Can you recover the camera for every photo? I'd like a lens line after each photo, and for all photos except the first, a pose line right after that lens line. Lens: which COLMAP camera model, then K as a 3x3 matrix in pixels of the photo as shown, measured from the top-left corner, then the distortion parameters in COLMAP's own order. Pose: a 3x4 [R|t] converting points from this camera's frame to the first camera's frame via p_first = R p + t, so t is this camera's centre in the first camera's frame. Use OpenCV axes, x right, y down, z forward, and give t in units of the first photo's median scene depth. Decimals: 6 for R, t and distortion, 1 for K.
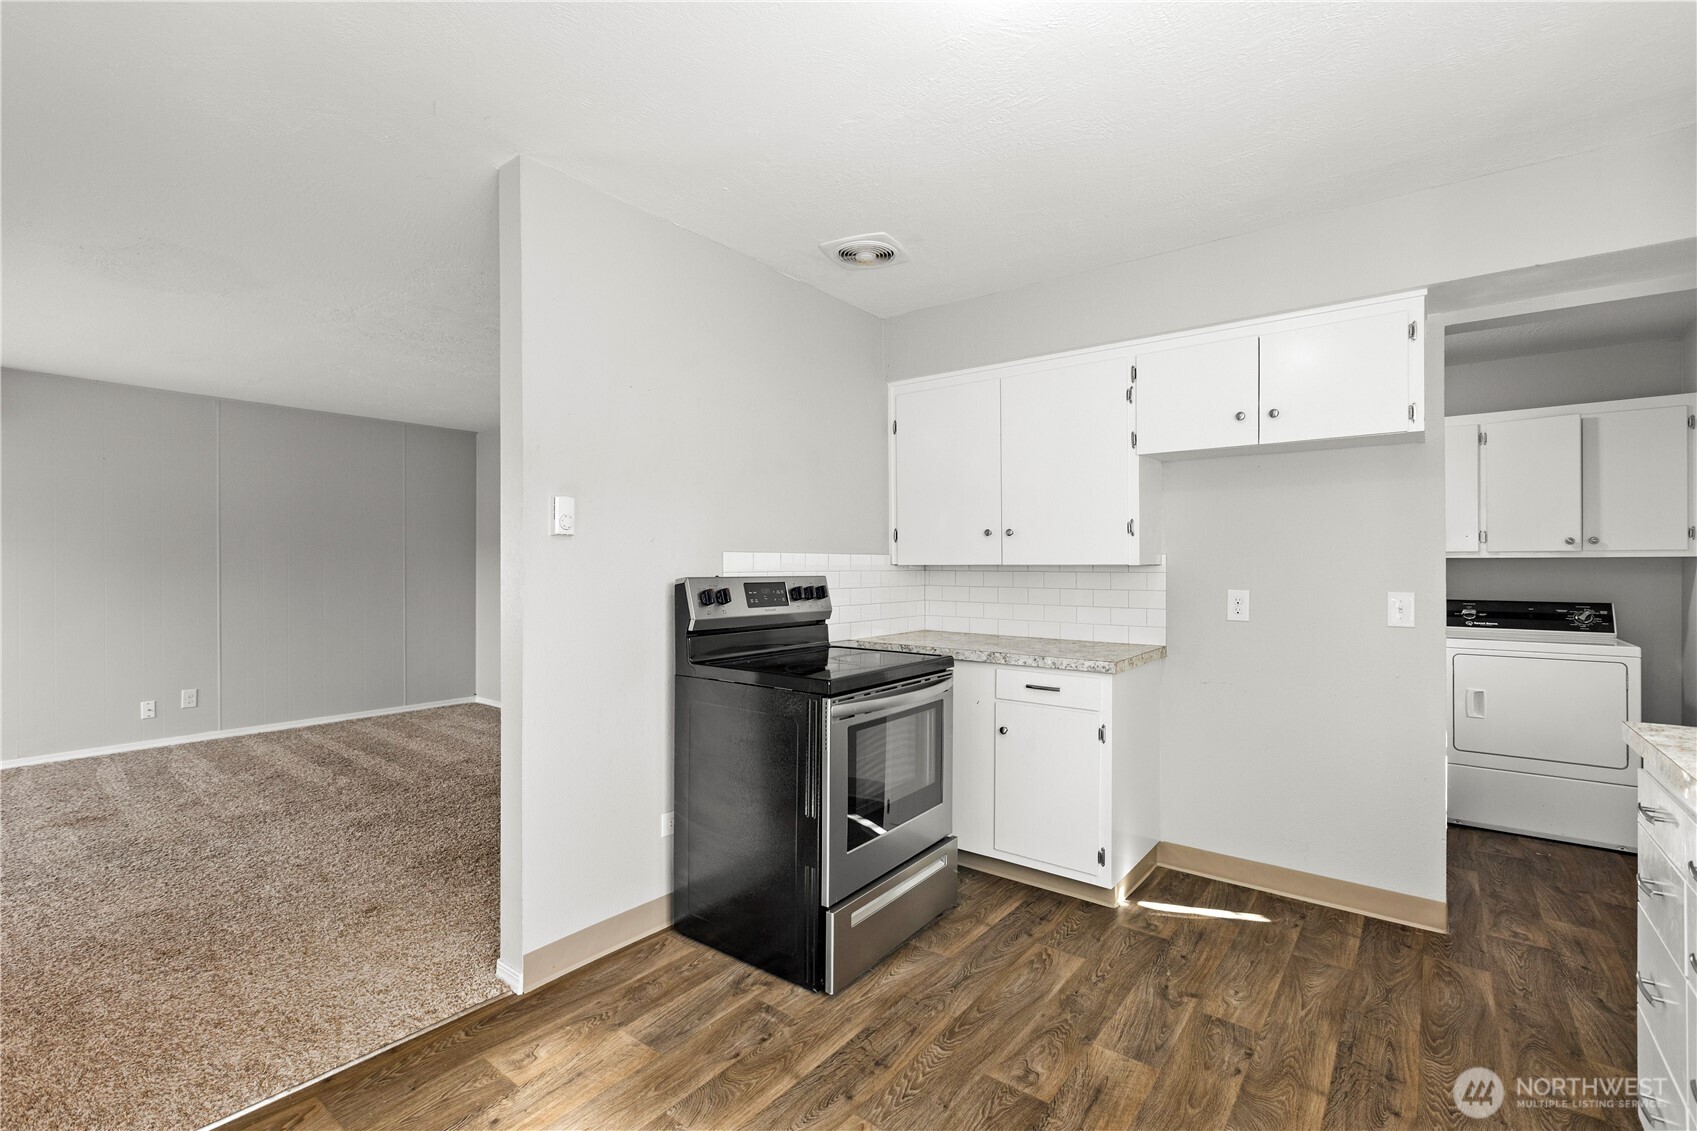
lens RADIAL K [[753.7, 0, 840.1], [0, 753.7, 570.1], [0, 0, 1]] dist [0.002621, 0.000034]
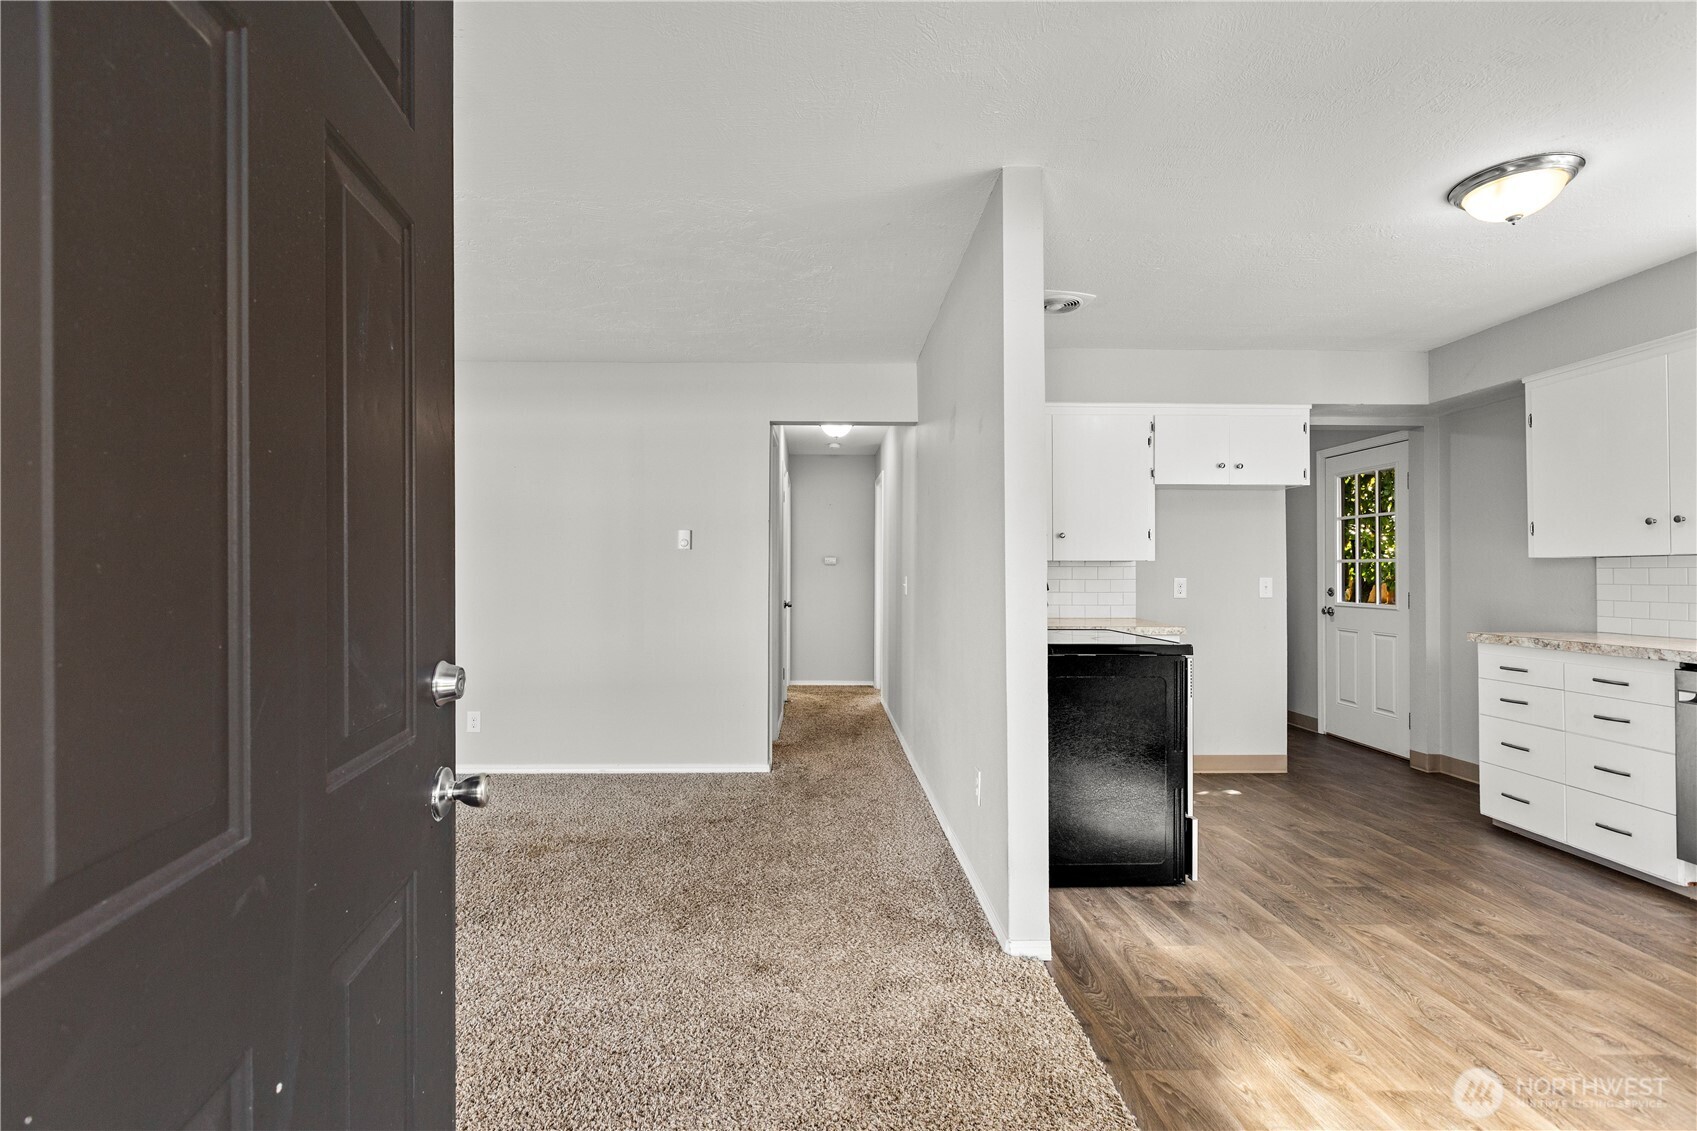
lens RADIAL K [[753.7, 0, 840.1], [0, 753.7, 570.1], [0, 0, 1]] dist [0.002621, 0.000034]
pose [[0.776389, -0.004371, 0.630239, -1.138312], [0.004441, 0.999989, 0.001466, 0.007145], [-0.630238, 0.001661, 0.776400, 0.308064]]
